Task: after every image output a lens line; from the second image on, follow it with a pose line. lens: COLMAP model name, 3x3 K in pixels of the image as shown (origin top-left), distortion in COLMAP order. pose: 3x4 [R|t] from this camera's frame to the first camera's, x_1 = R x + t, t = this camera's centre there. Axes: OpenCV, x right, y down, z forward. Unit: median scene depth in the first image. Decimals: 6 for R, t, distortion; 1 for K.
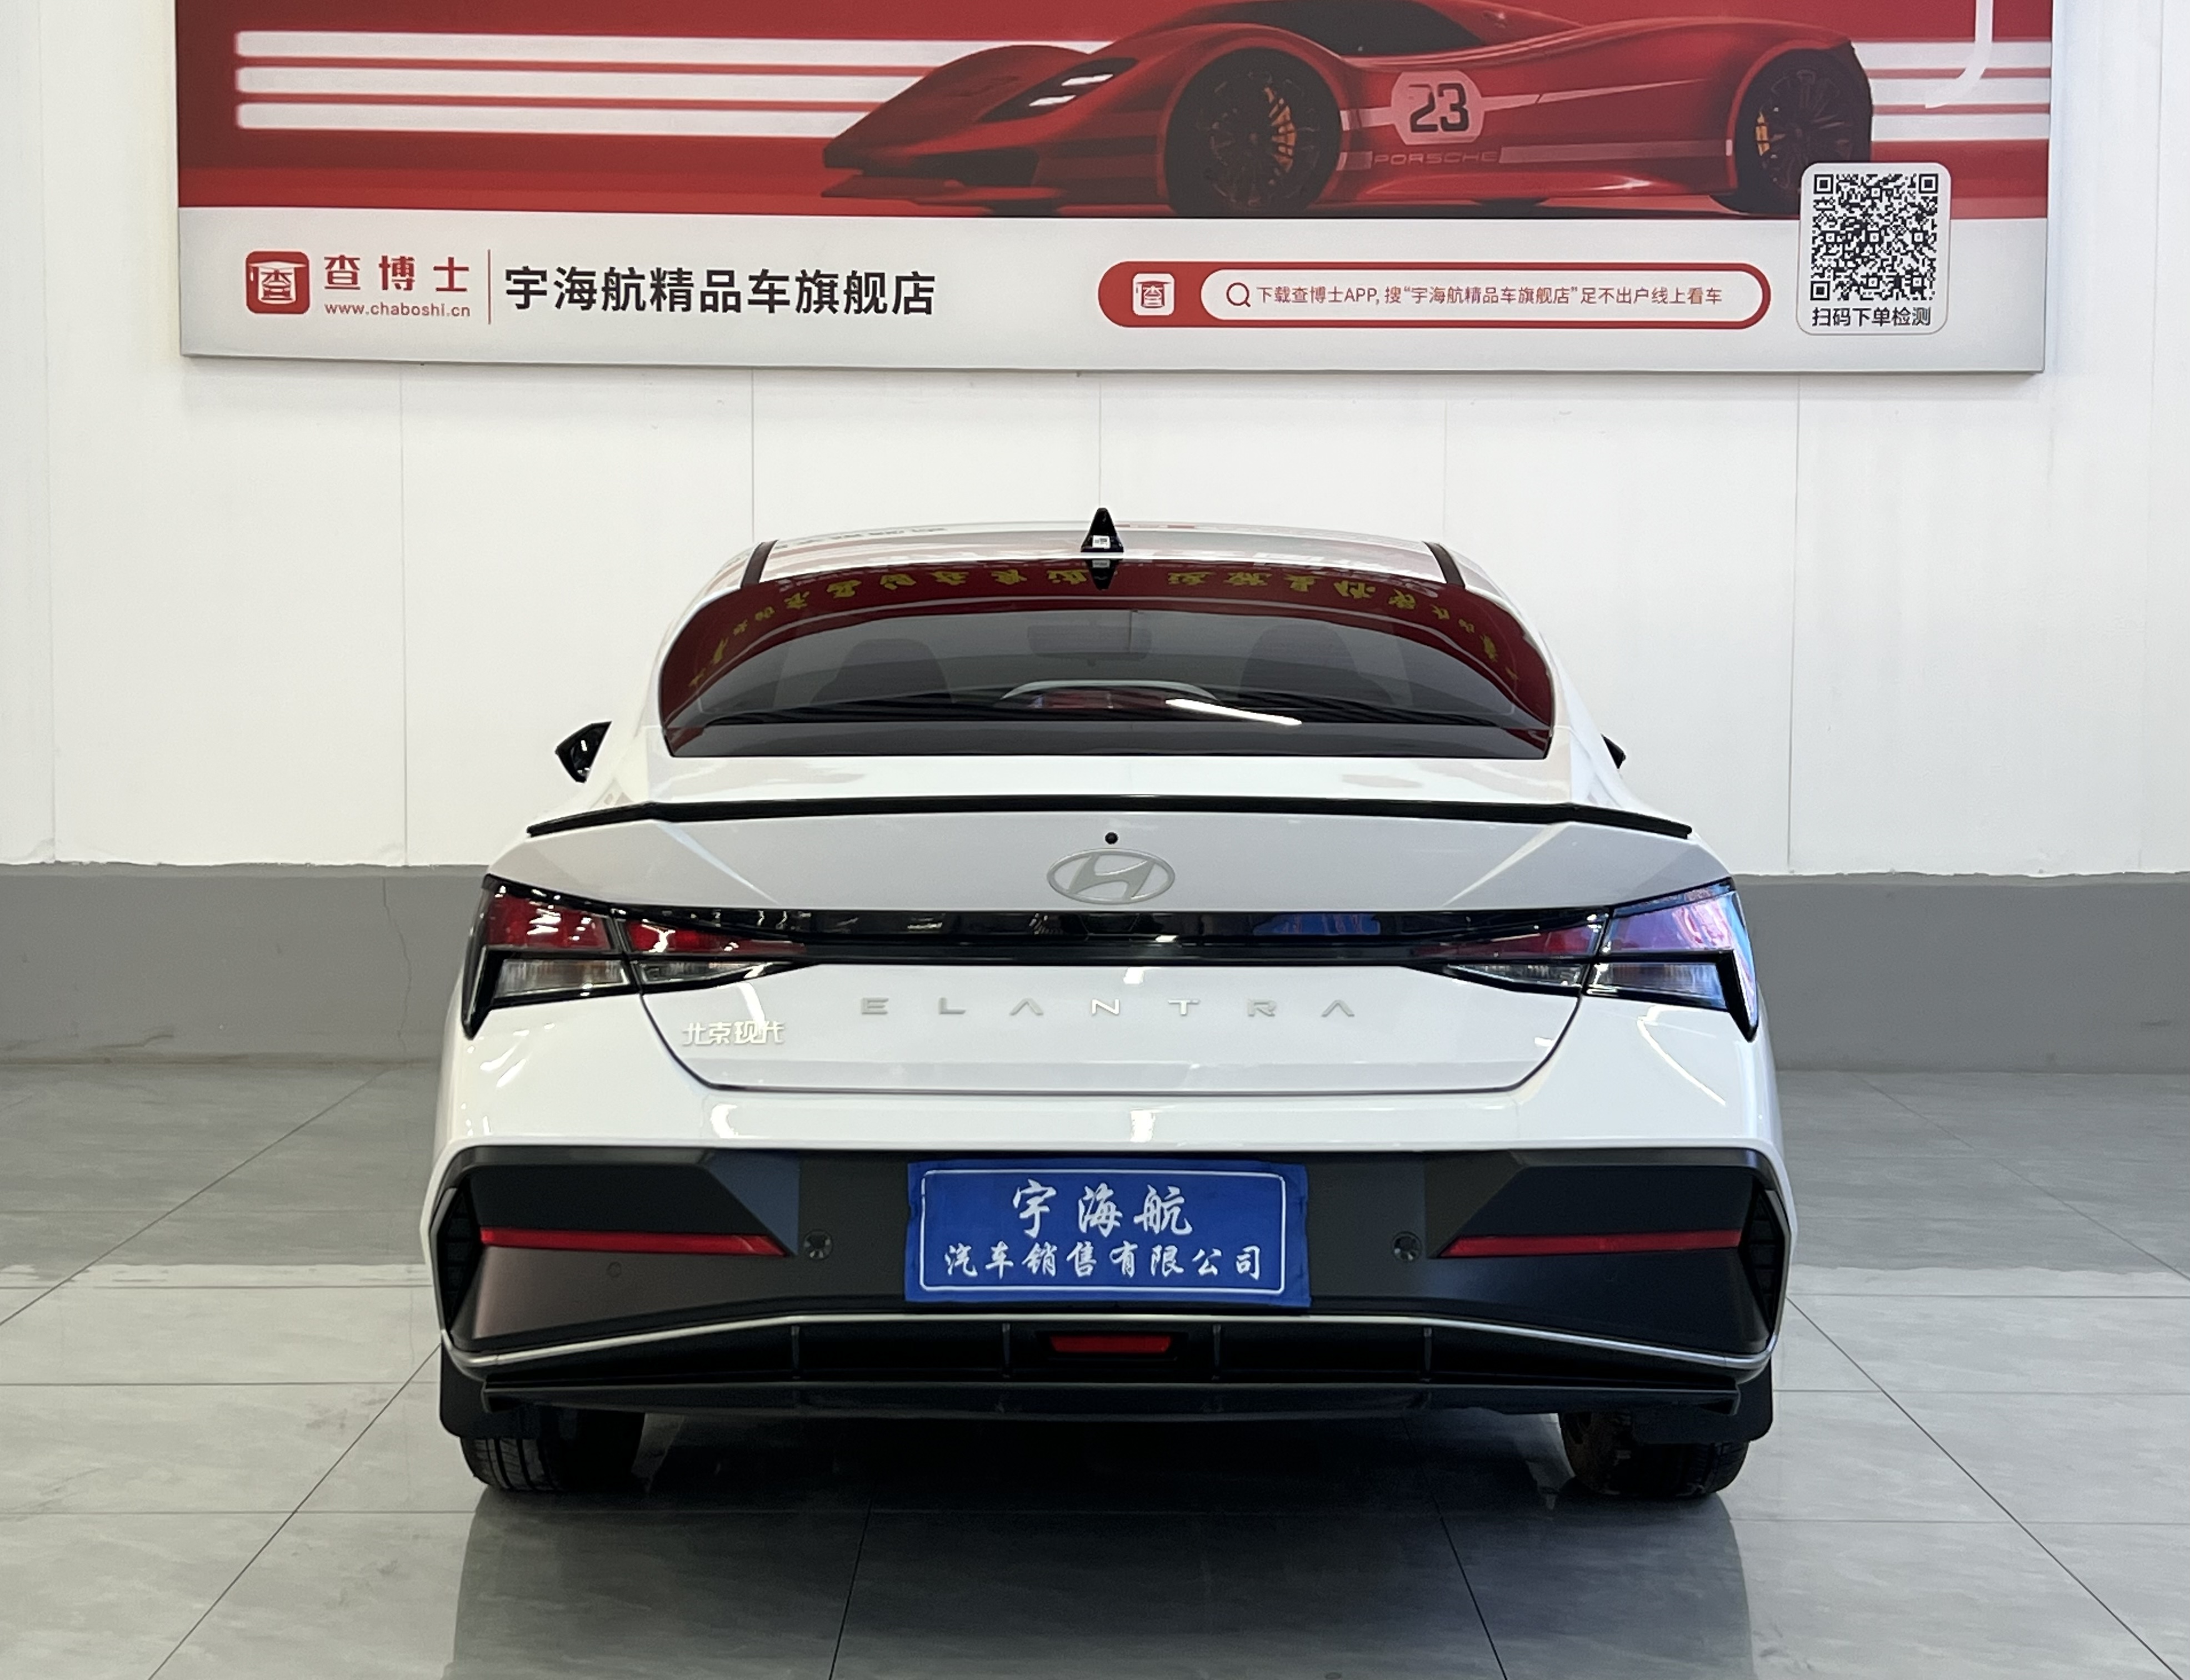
lens RADIAL K [[3752.6, 0, 1064.3], [0, 3752.6, 807.8], [0, 0, 1]] dist [0.176524, 0.000000]
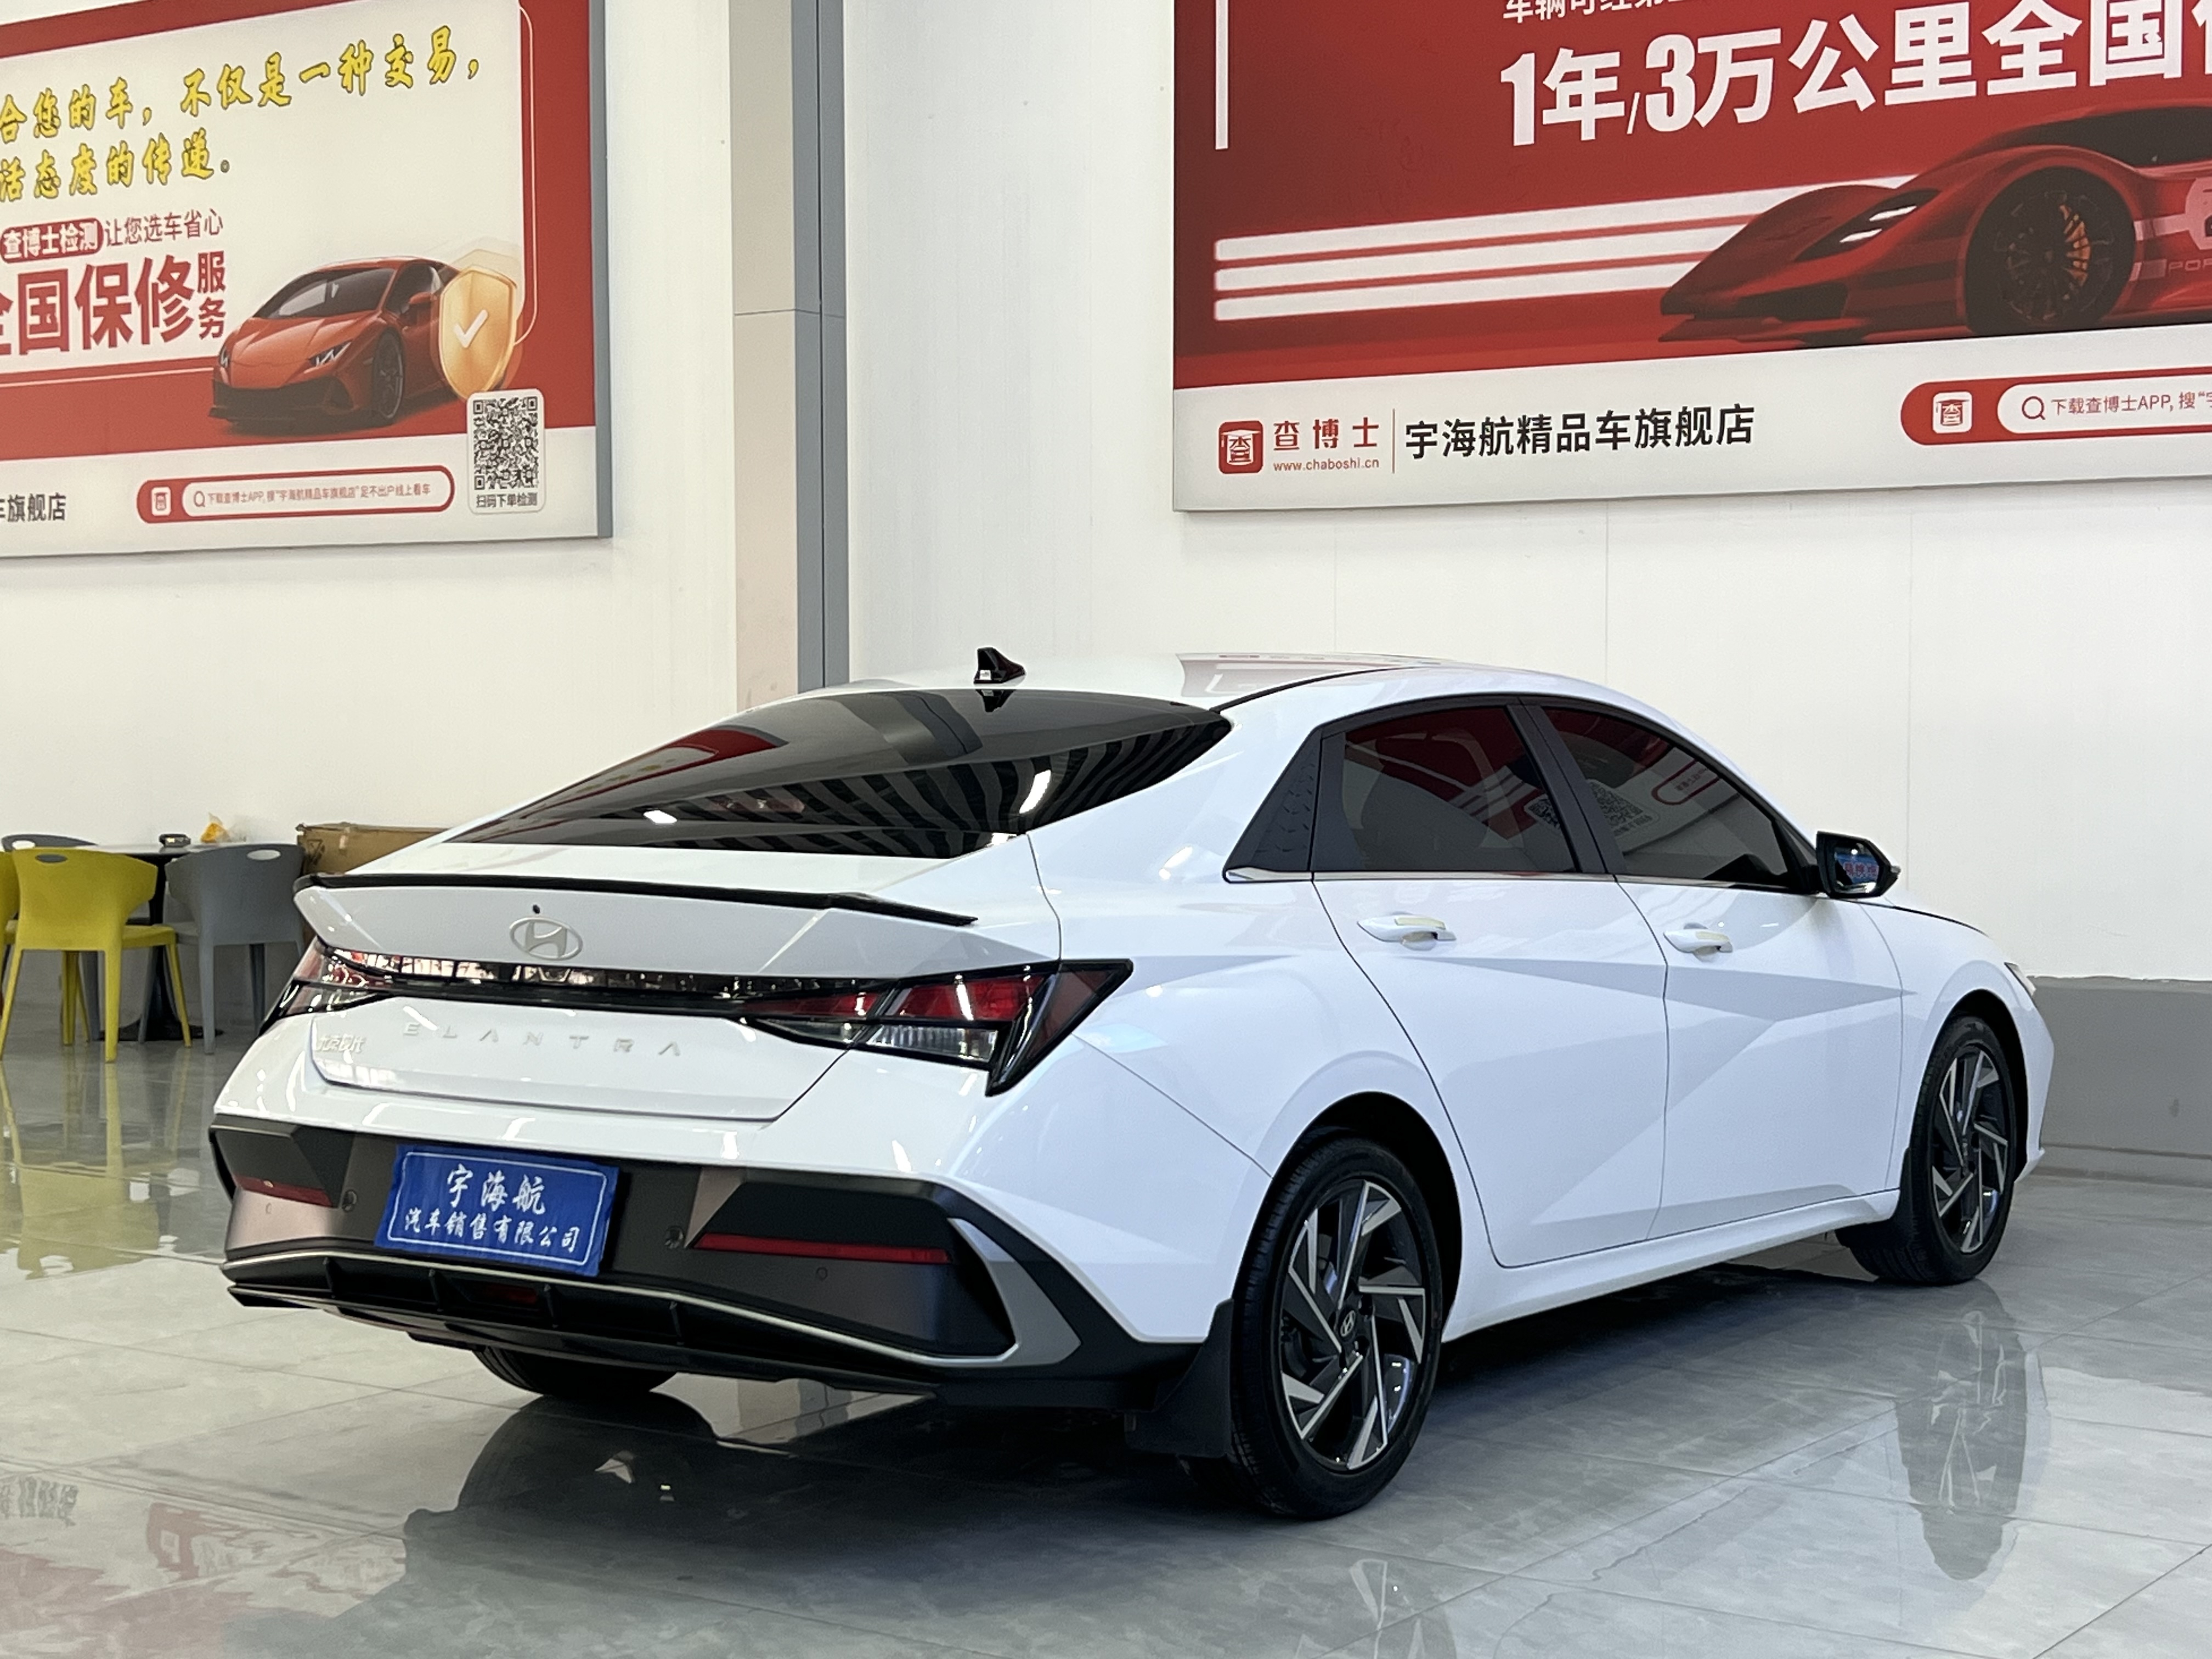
lens RADIAL K [[3652.2, 0, 1038.5], [0, 3652.2, 759.5], [0, 0, 1]] dist [0.113962, 0.000000]
pose [[0.821746, 0.001064, -0.569852, 0.391798], [-0.024061, 0.999171, -0.032832, -0.002495], [0.569345, 0.040691, 0.821091, 0.033980]]
